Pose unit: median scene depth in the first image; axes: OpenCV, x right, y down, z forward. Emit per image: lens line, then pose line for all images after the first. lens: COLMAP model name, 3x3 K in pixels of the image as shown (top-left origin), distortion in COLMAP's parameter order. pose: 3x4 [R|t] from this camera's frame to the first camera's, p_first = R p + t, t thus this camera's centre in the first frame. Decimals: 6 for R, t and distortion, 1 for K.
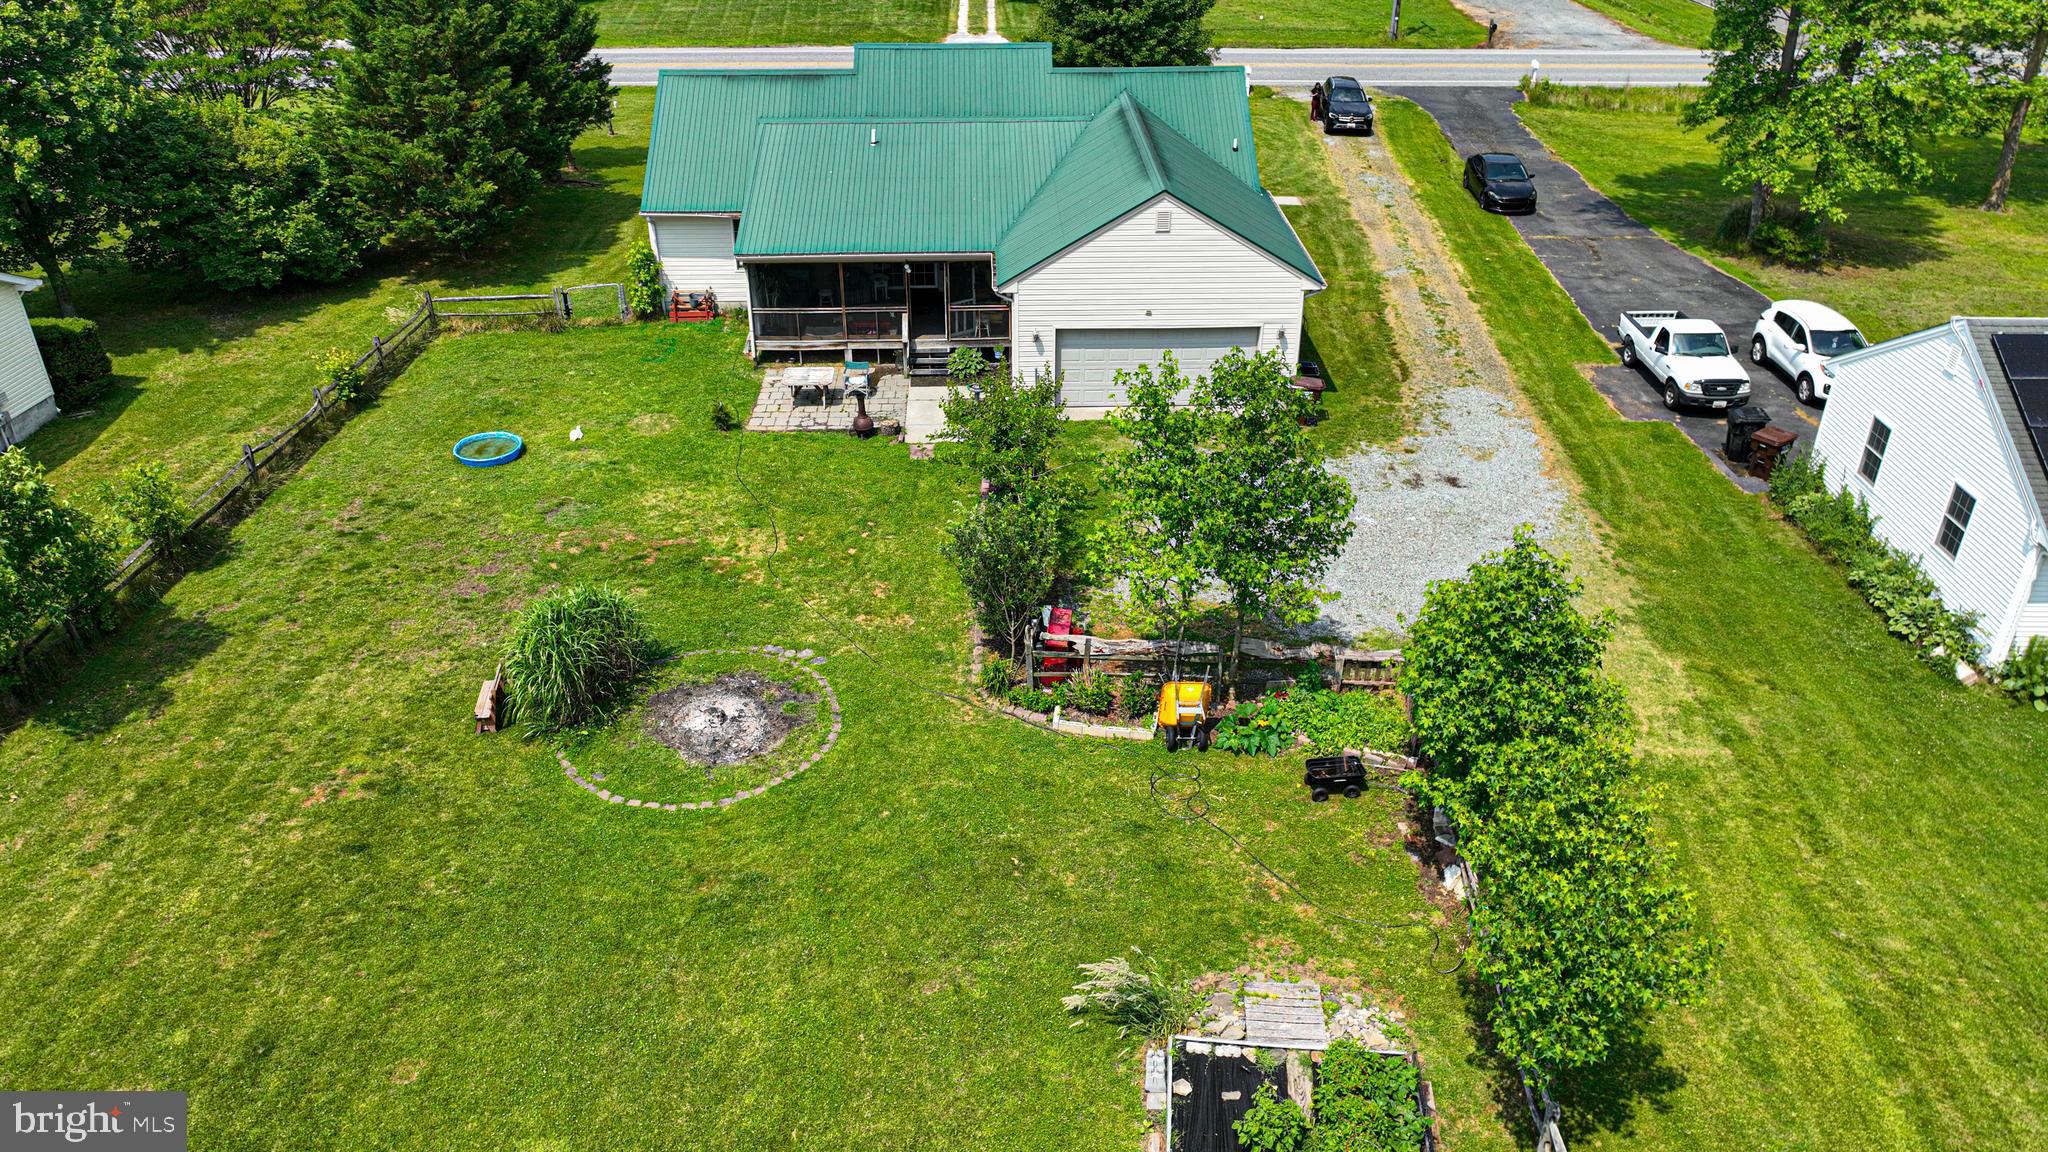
lens RADIAL K [[1510.9, 0, 1024.3], [0, 1510.9, 587.4], [0, 0, 1]] dist [0.004620, 0.001169]
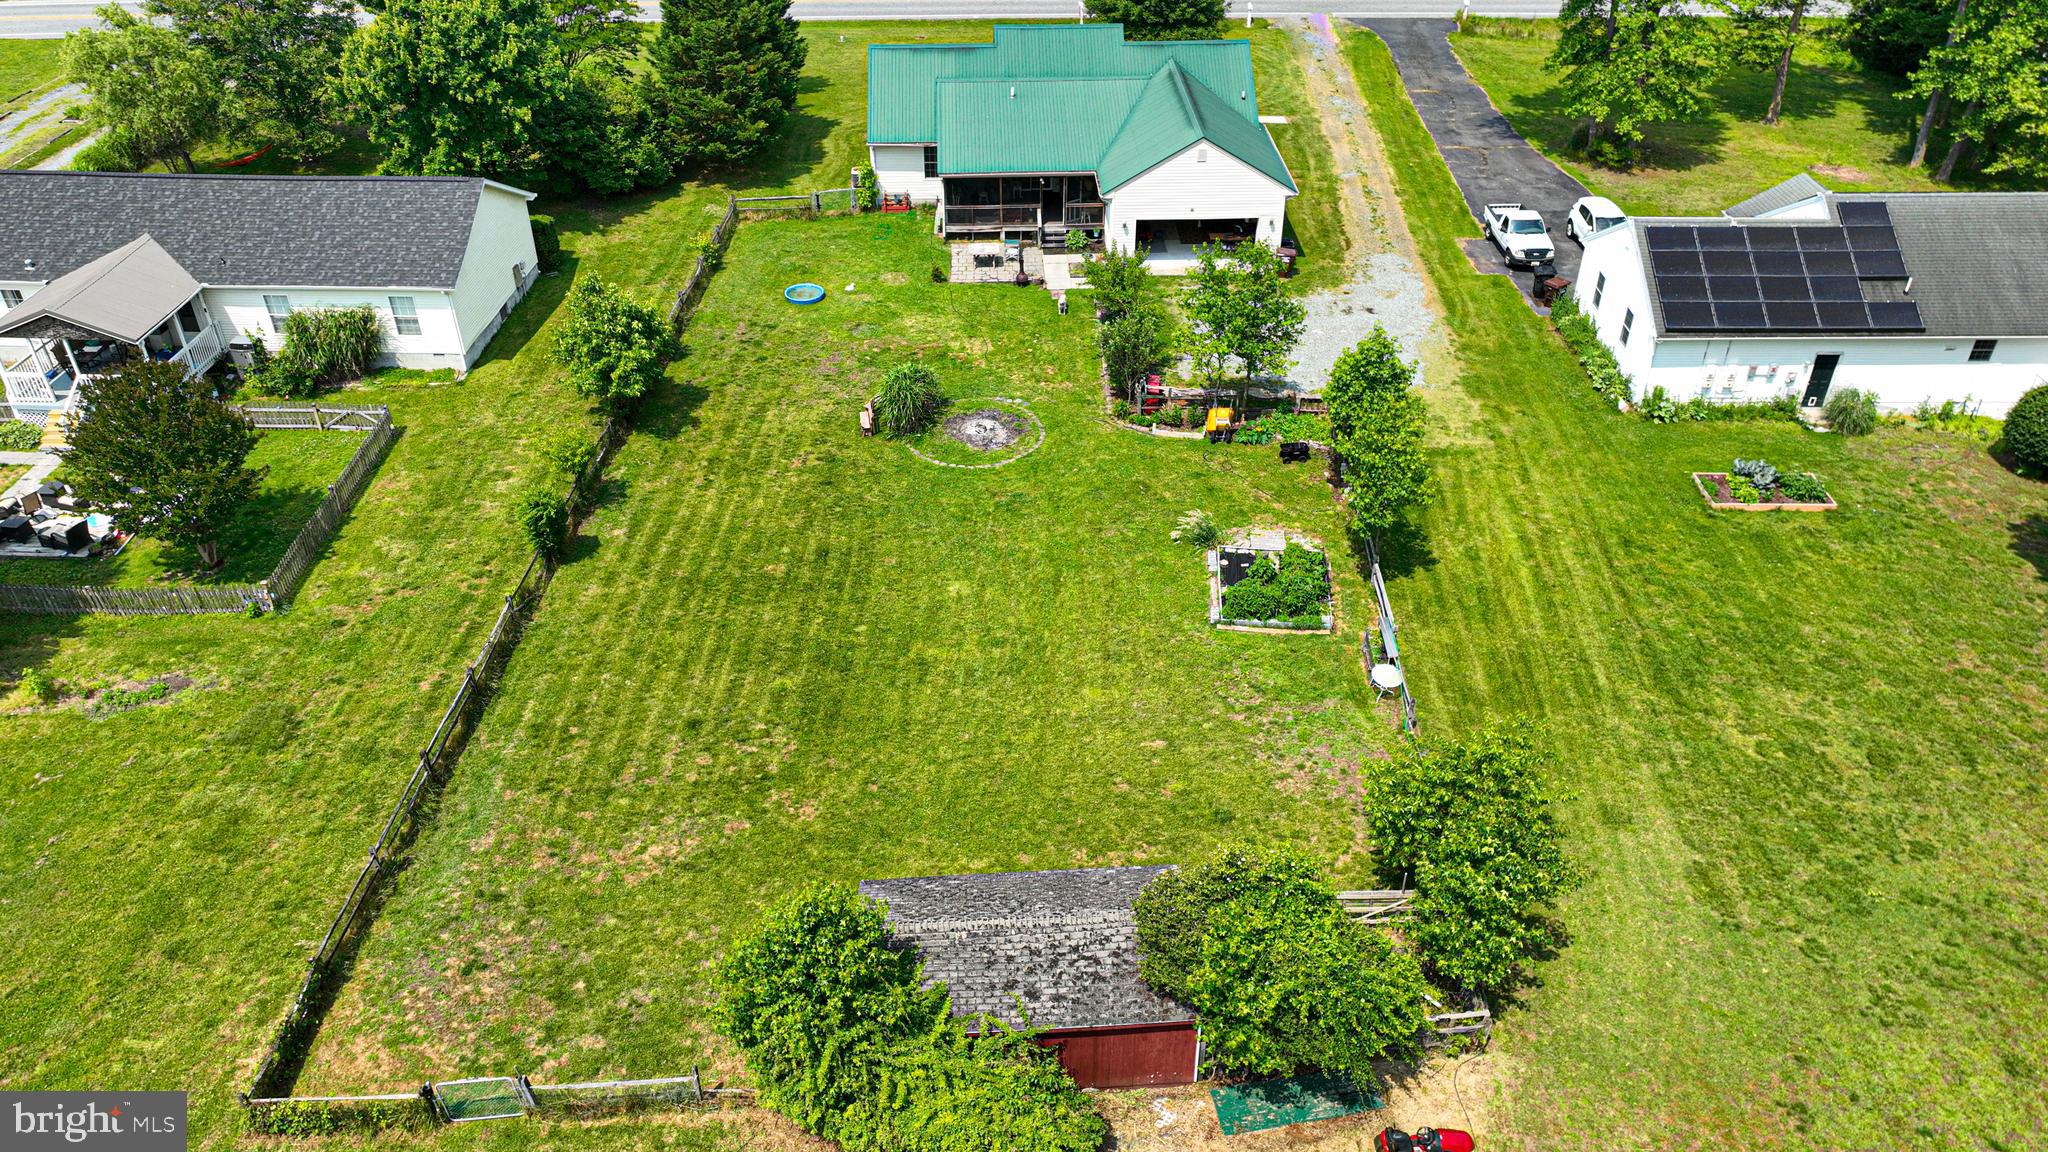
lens RADIAL K [[1501.8, 0, 1021.3], [0, 1501.8, 587.8], [0, 0, 1]] dist [0.003149, 0.017119]
pose [[0.999983, -0.004826, 0.003127, -0.107825], [0.004512, 0.995596, 0.093635, 0.073971], [-0.003565, -0.093620, 0.995602, -0.656004]]
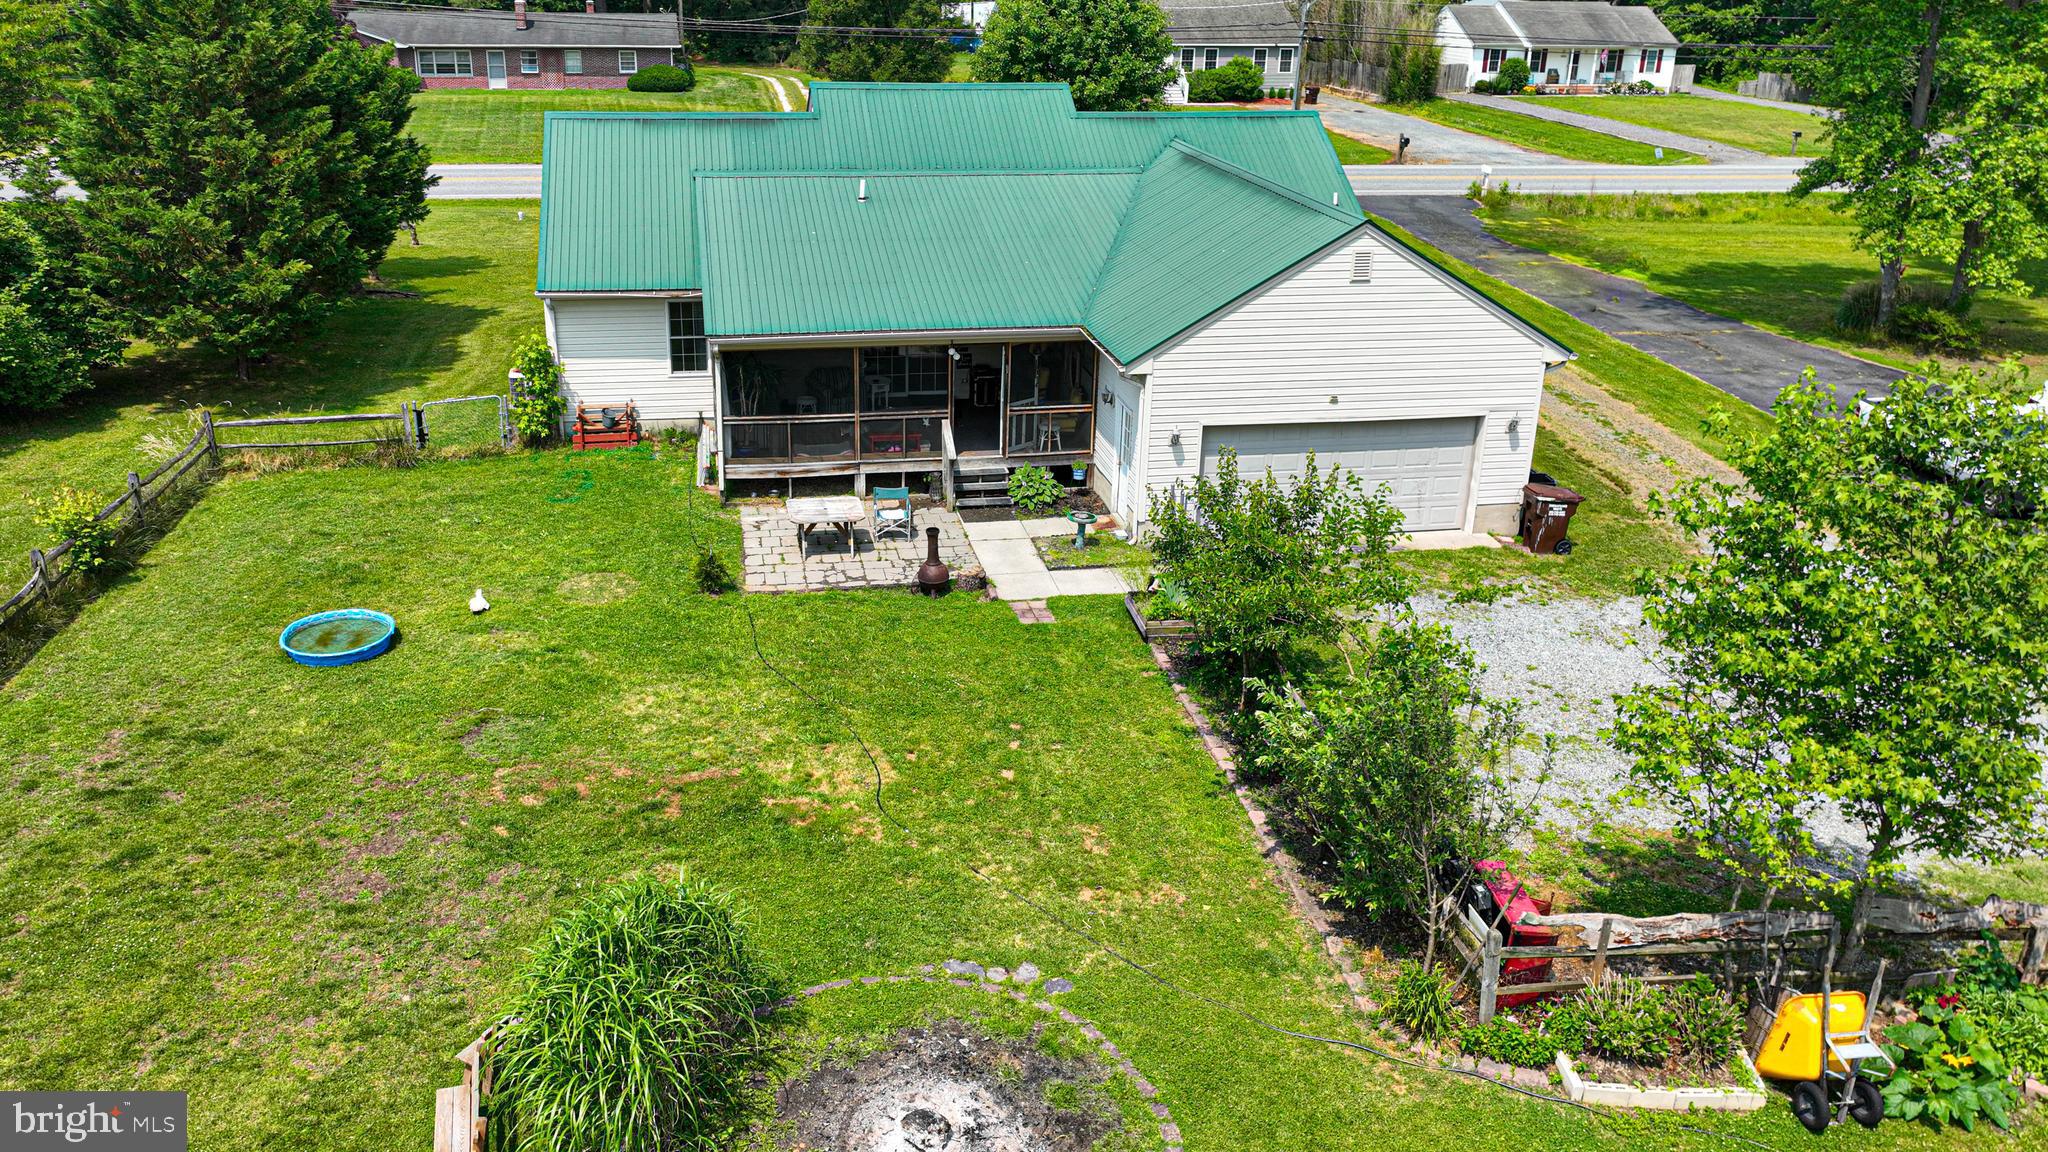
lens RADIAL K [[1583.4, 0, 971.1], [0, 1583.4, 519.7], [0, 0, 1]] dist [0.003025, 0.009785]
pose [[0.989941, -0.033374, 0.137486, -0.173206], [0.055871, 0.985013, -0.163179, -0.017969], [-0.129980, 0.169219, 0.976970, 0.308102]]
